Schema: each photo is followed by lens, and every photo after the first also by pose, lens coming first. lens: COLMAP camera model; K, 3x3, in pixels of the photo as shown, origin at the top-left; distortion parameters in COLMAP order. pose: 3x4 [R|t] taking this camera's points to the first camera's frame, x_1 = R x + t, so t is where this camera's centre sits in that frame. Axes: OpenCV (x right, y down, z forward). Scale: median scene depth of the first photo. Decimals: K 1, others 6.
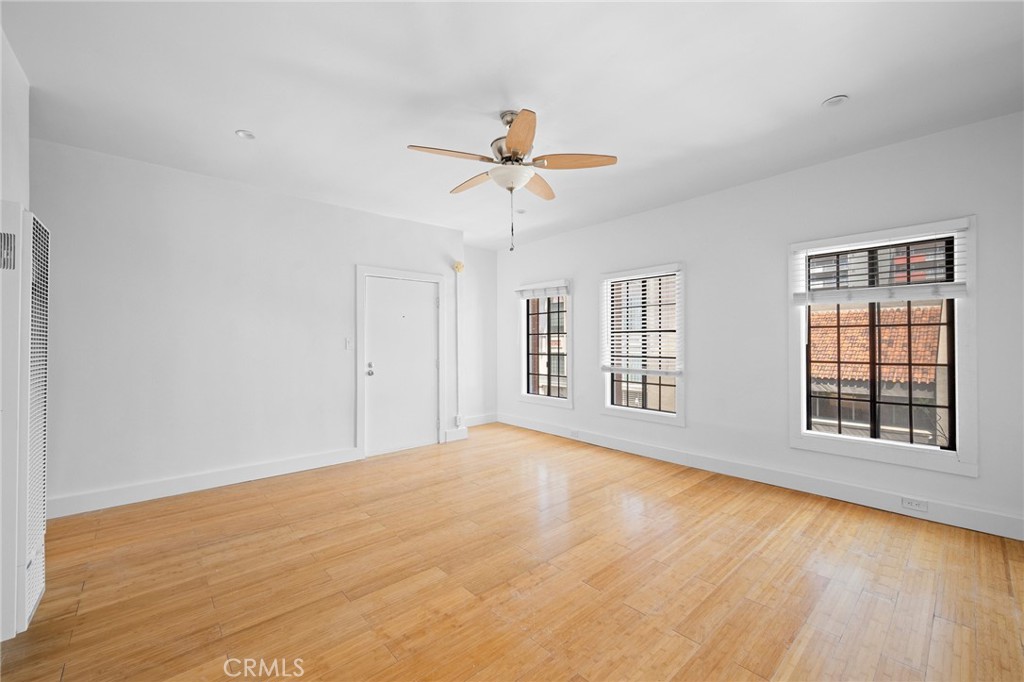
lens RADIAL K [[407.9, 0, 511.9], [0, 407.9, 342.8], [0, 0, 1]] dist [0.000106, -0.000119]
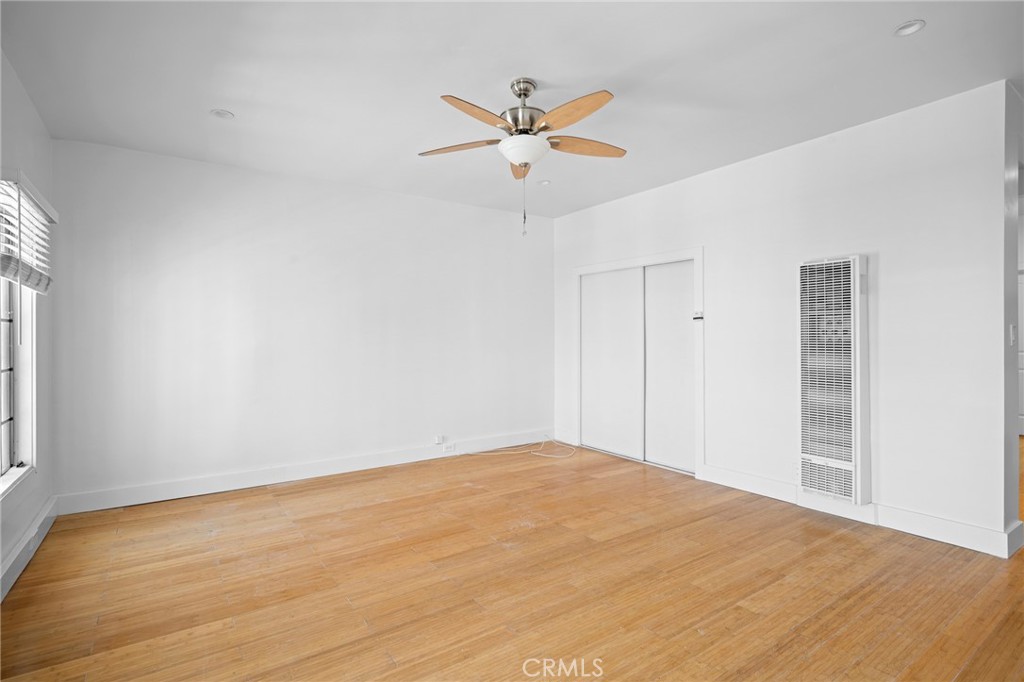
lens RADIAL K [[506.4, 0, 512.4], [0, 506.4, 336.6], [0, 0, 1]] dist [-0.000554, 0.000646]
pose [[-0.993264, 0.008681, 0.115544, -0.056053], [0.008321, 0.999959, -0.003602, -0.000891], [-0.115571, -0.002616, -0.993296, 1.186180]]
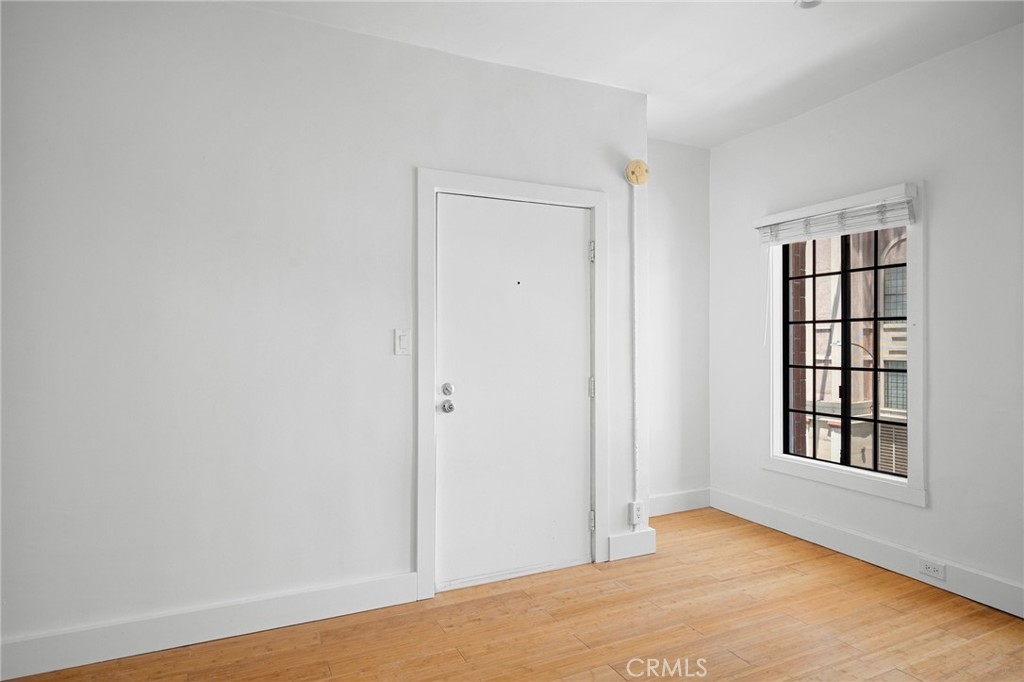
lens RADIAL K [[584.3, 0, 513.5], [0, 584.3, 341.2], [0, 0, 1]] dist [-0.014668, -0.000262]
pose [[0.960363, 0.003096, -0.278735, -0.093748], [-0.002878, 0.999995, 0.001190, 0.000146], [0.278737, -0.000340, 0.960367, 0.392811]]
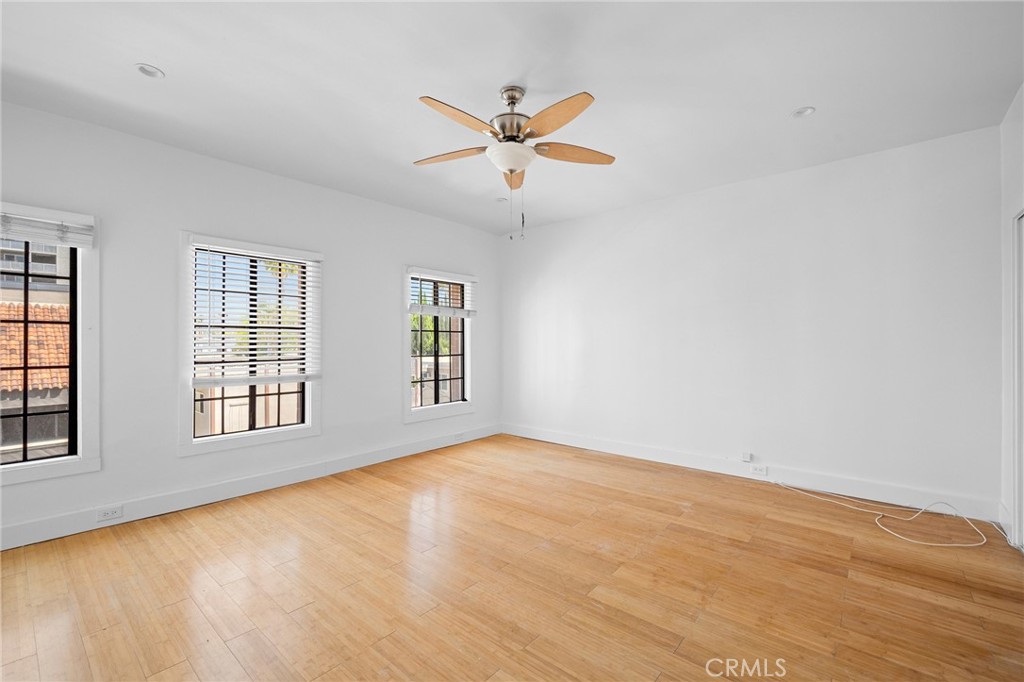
lens RADIAL K [[439.8, 0, 513.6], [0, 439.8, 340.9], [0, 0, 1]] dist [0.000976, -0.000632]
pose [[-0.136084, 0.005533, 0.990682, -0.549734], [0.001844, 0.999984, -0.005331, 0.002943], [-0.990696, 0.001101, -0.136092, 0.639381]]
